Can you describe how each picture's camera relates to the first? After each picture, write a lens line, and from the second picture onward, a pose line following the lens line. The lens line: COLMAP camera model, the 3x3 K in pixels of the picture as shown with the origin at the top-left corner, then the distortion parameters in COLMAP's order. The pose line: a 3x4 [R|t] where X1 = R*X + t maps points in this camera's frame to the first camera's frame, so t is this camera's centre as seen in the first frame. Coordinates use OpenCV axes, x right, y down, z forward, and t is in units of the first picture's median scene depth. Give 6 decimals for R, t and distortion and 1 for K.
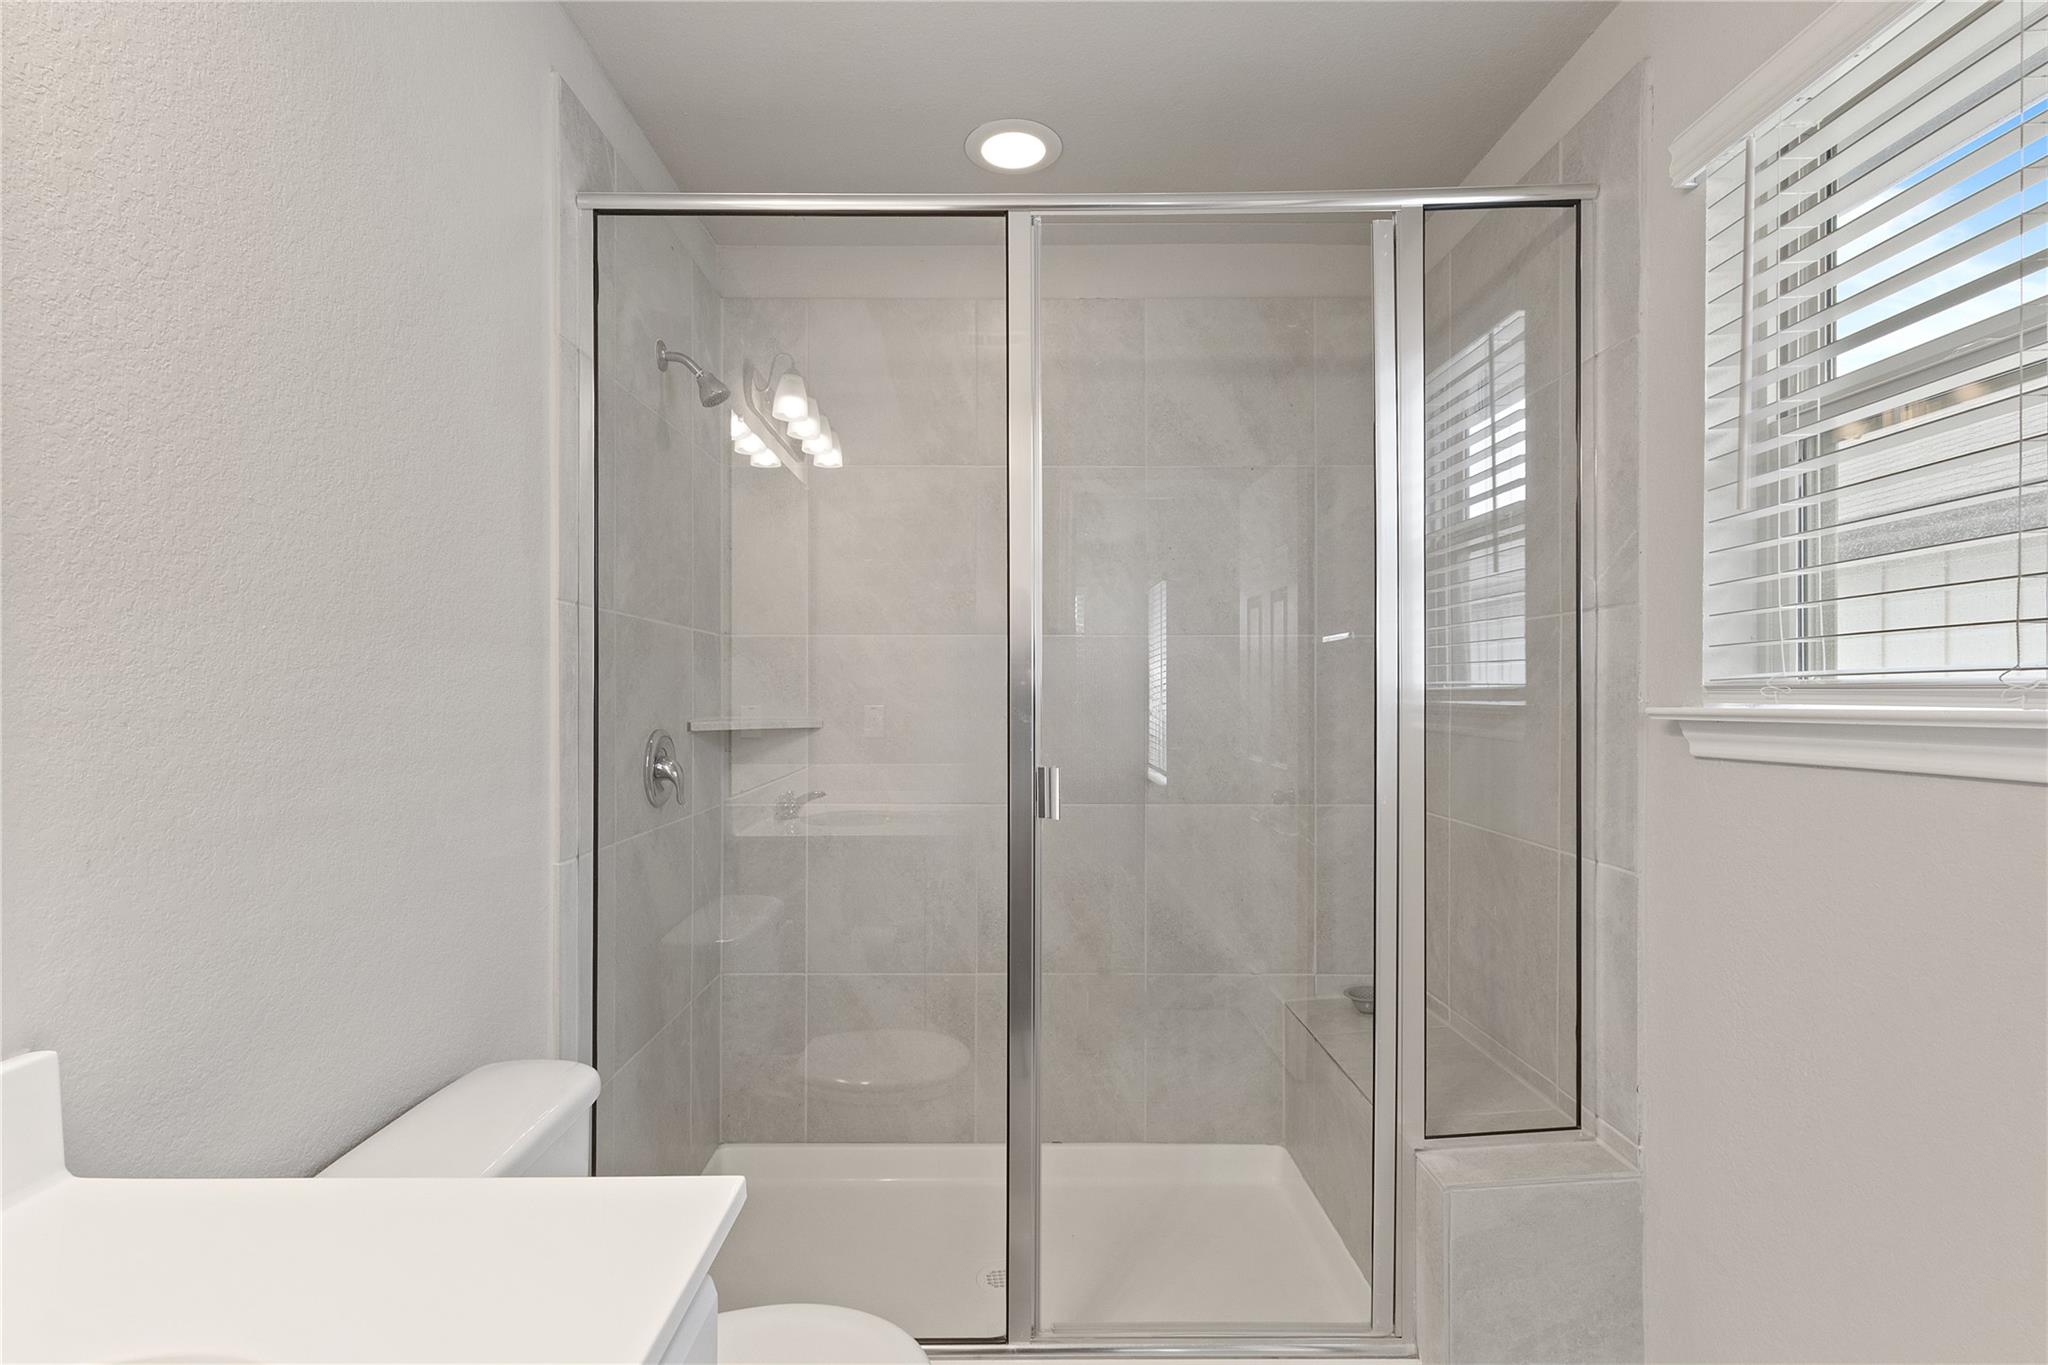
lens RADIAL K [[952.3, 0, 1024.0], [0, 952.3, 682.5], [0, 0, 1]] dist [0.000573, 0.000404]
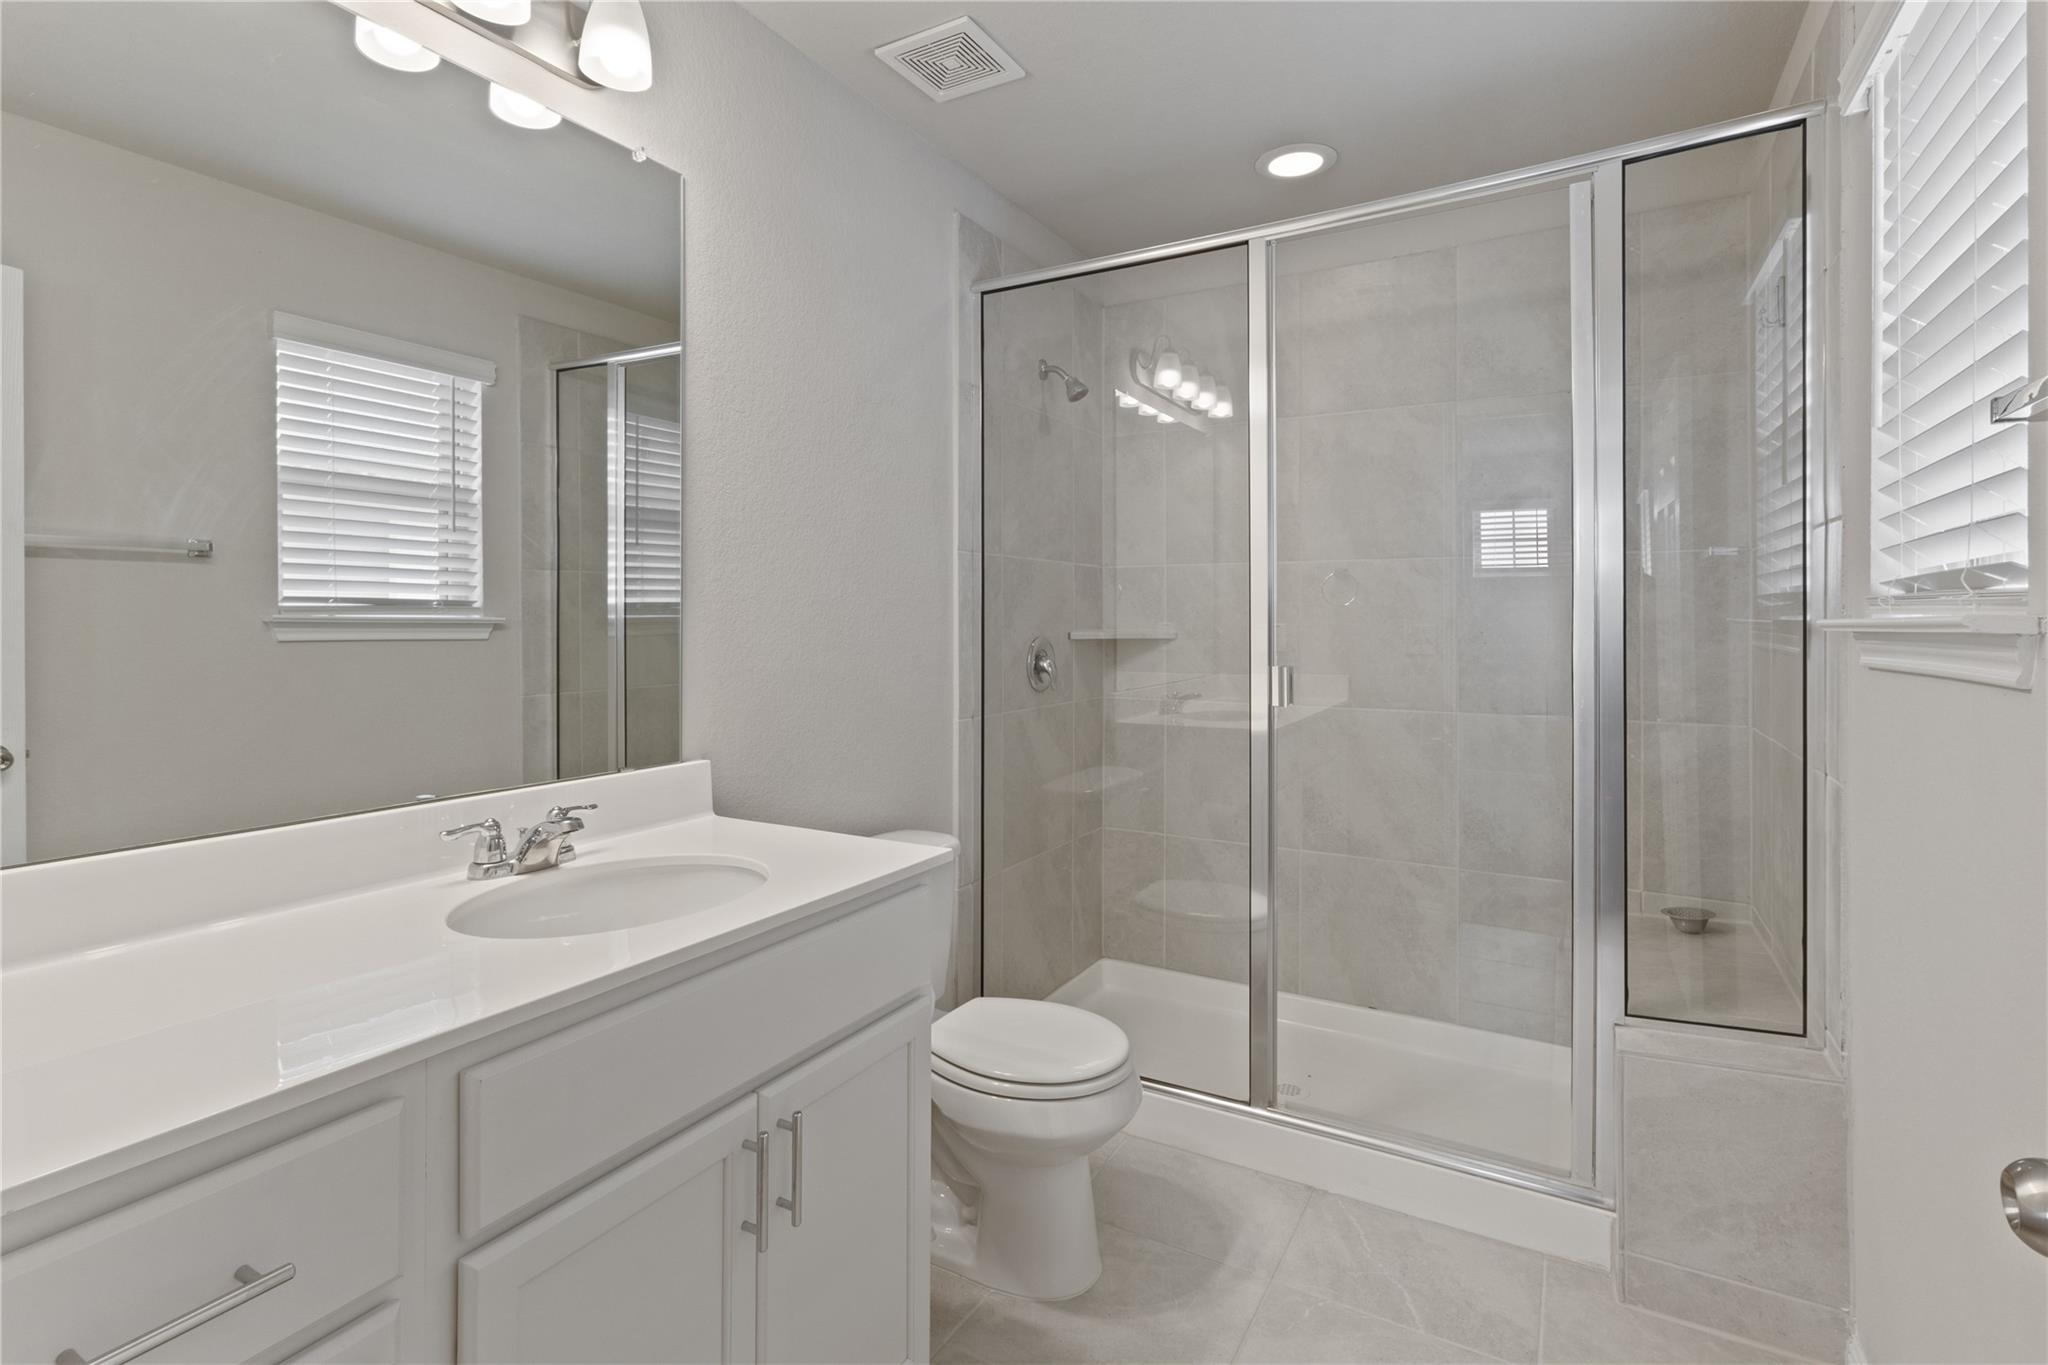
lens RADIAL K [[976.0, 0, 1024.3], [0, 976.0, 593.4], [0, 0, 1]] dist [-0.000143, -0.000556]
pose [[0.865339, -0.012860, -0.501022, 0.316555], [0.007373, 0.999889, -0.012929, 0.003739], [0.501133, 0.007494, 0.865338, -0.256224]]
